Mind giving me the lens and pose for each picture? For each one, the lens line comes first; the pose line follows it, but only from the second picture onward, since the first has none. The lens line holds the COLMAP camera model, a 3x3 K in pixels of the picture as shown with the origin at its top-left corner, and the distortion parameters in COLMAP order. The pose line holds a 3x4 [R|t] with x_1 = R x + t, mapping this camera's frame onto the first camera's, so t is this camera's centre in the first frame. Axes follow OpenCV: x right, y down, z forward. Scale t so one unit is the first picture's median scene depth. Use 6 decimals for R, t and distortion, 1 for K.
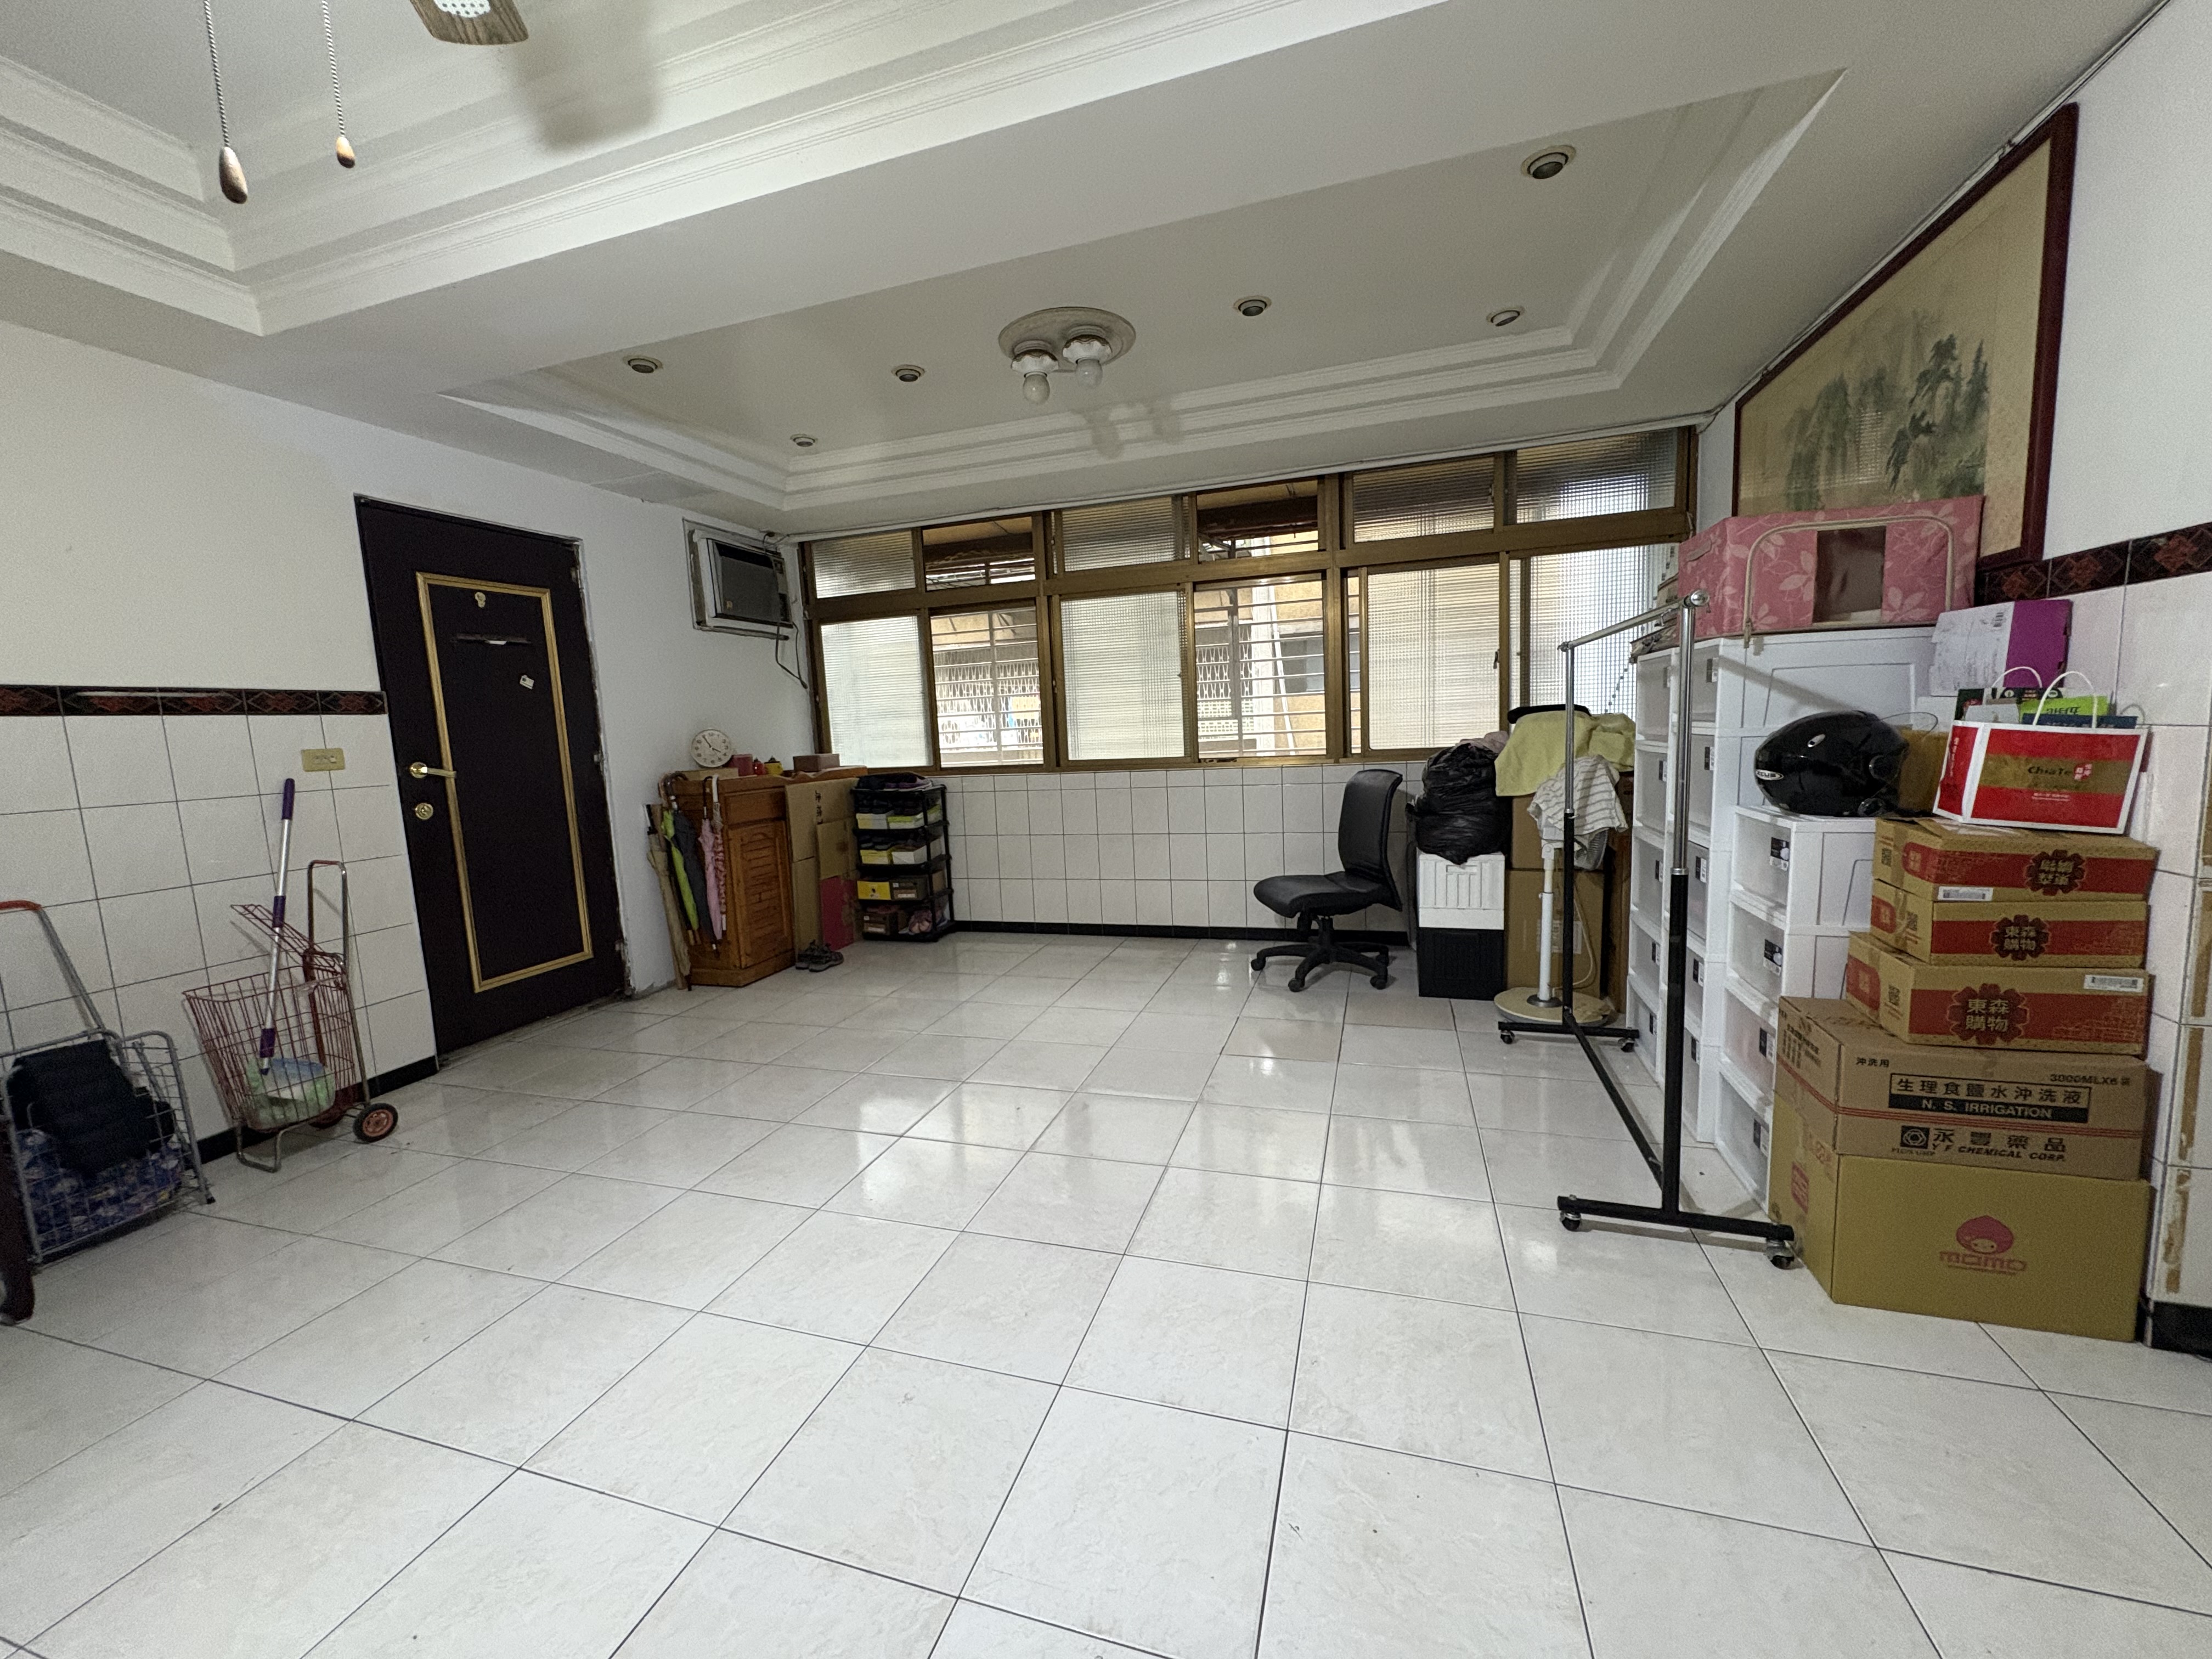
lens RADIAL K [[882.3, 0, 1104.1], [0, 882.3, 827.1], [0, 0, 1]] dist [-0.001871, 0.000520]
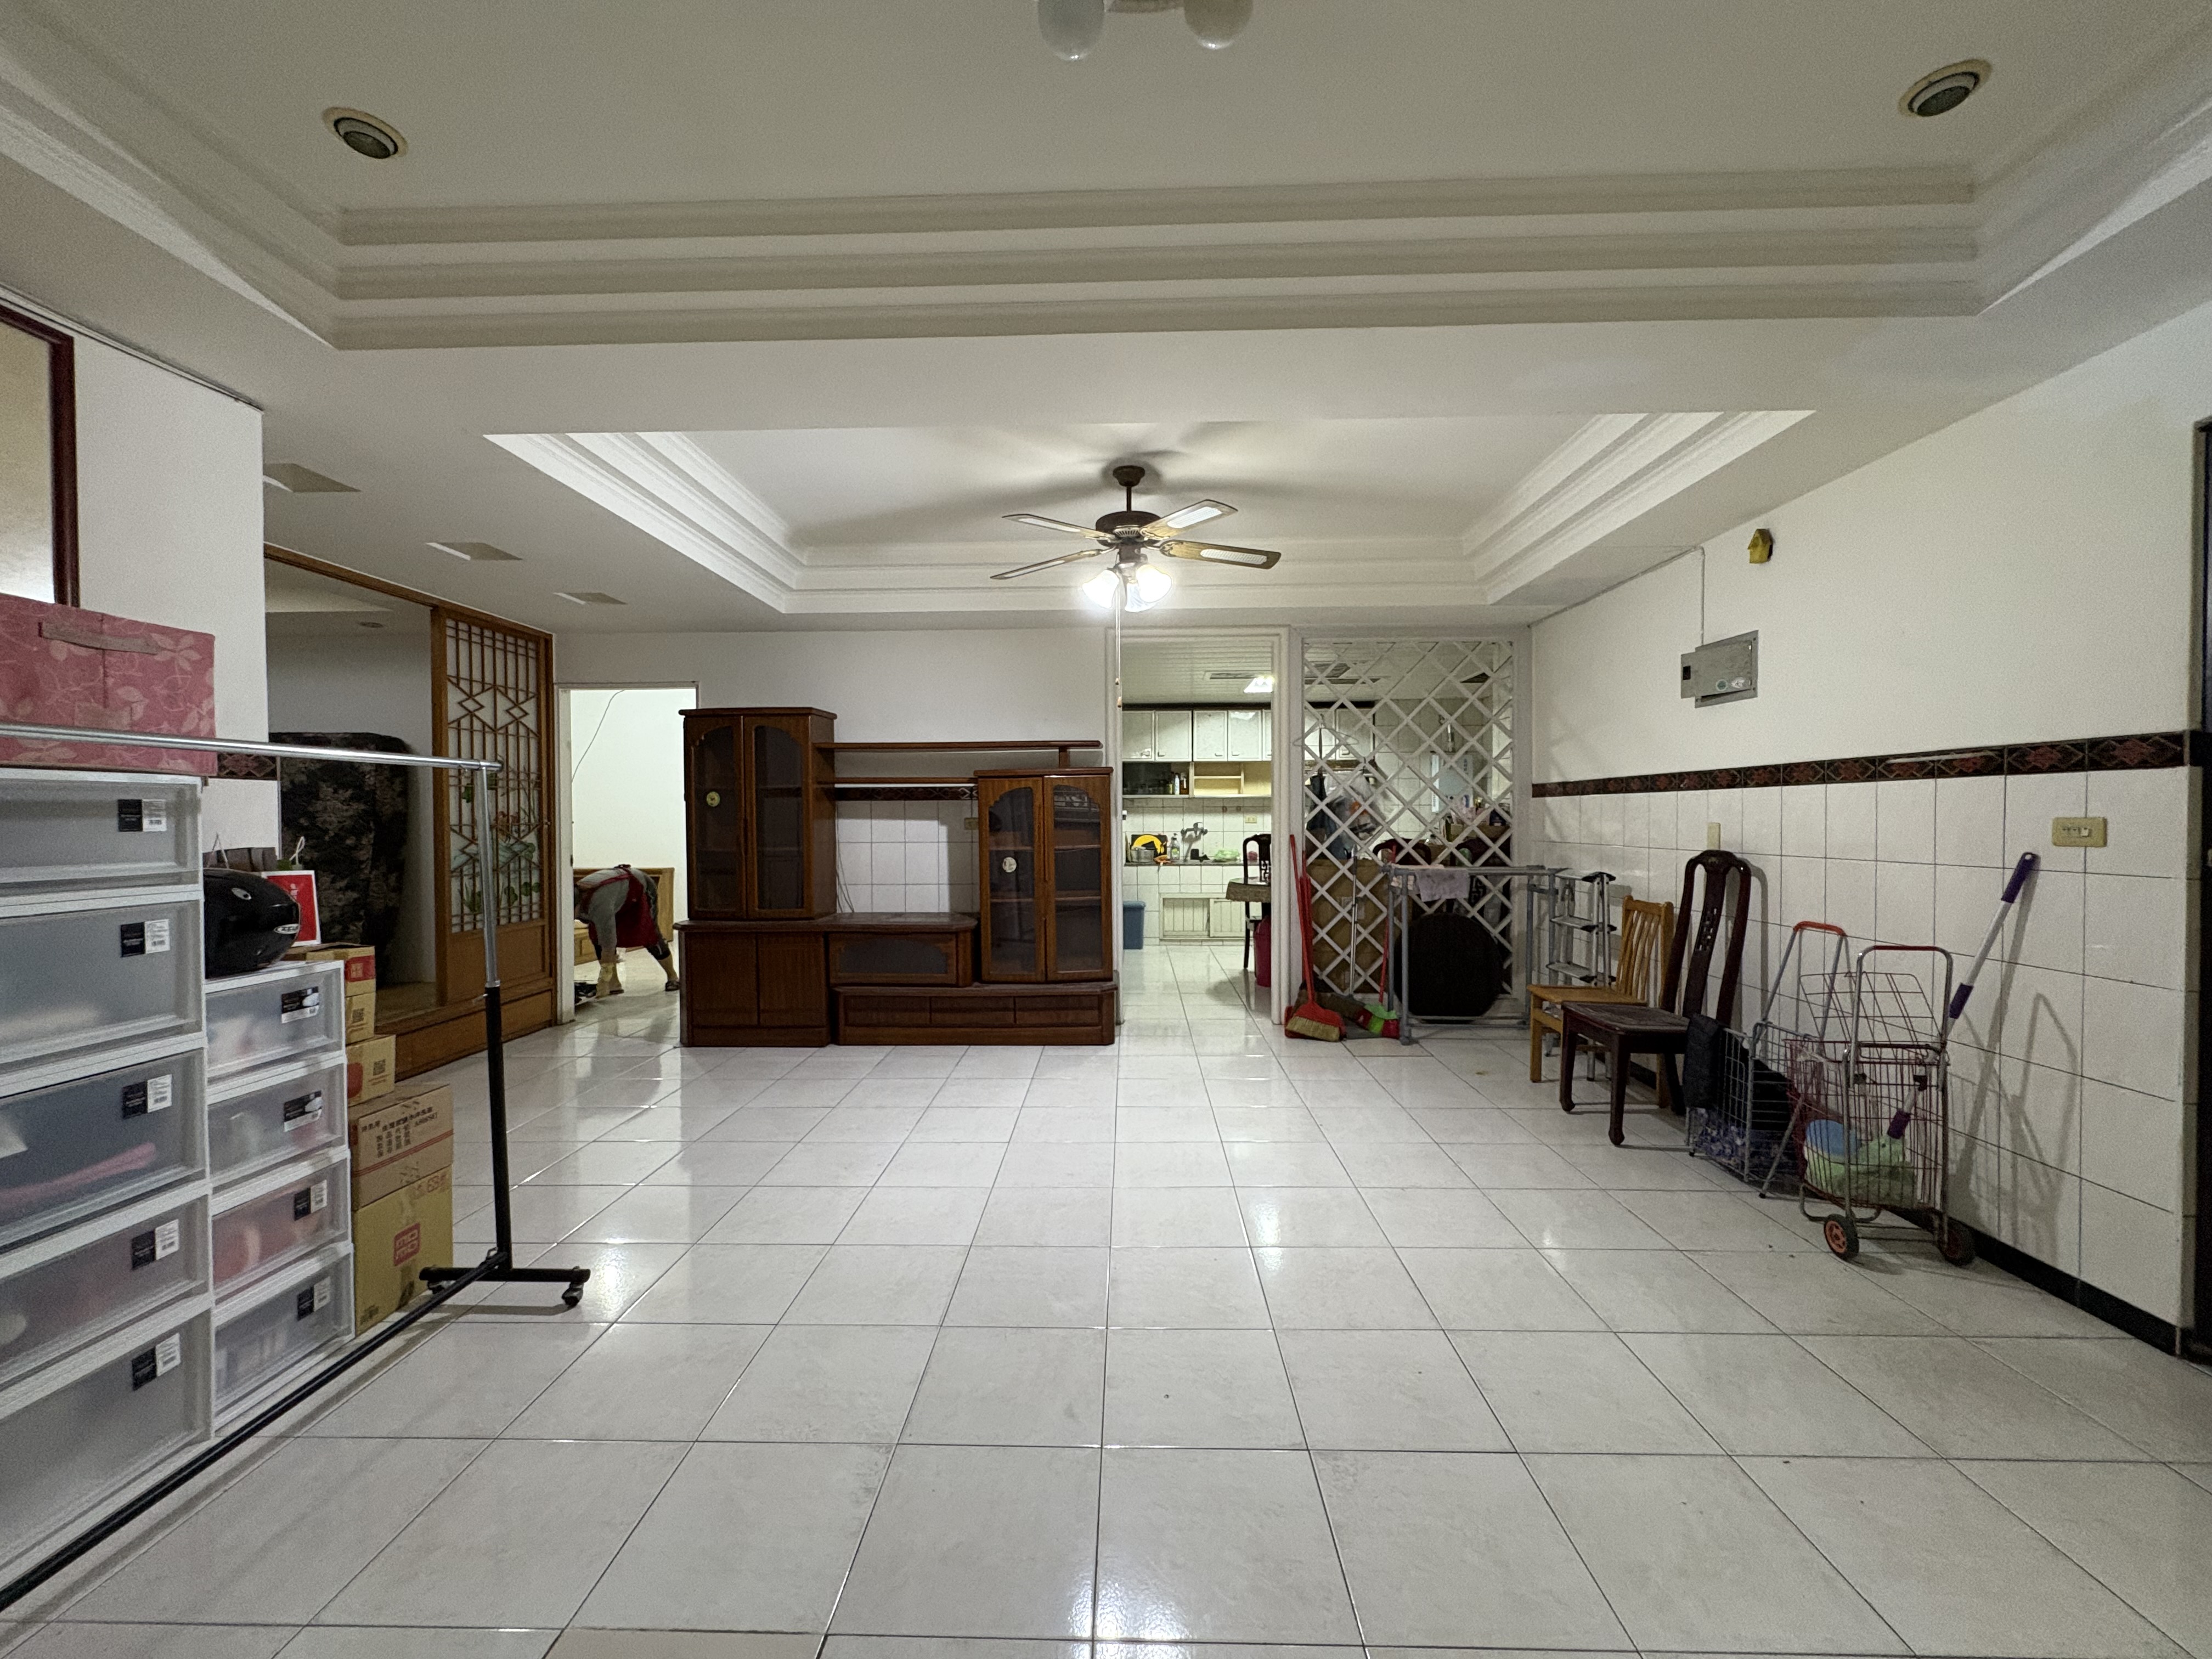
lens RADIAL K [[882.3, 0, 1094.2], [0, 882.3, 823.4], [0, 0, 1]] dist [-0.001871, 0.000520]
pose [[-0.963058, 0.054000, -0.263823, 0.082310], [0.019486, 0.991094, 0.131729, -0.154156], [0.268587, 0.121722, -0.955534, 1.160087]]
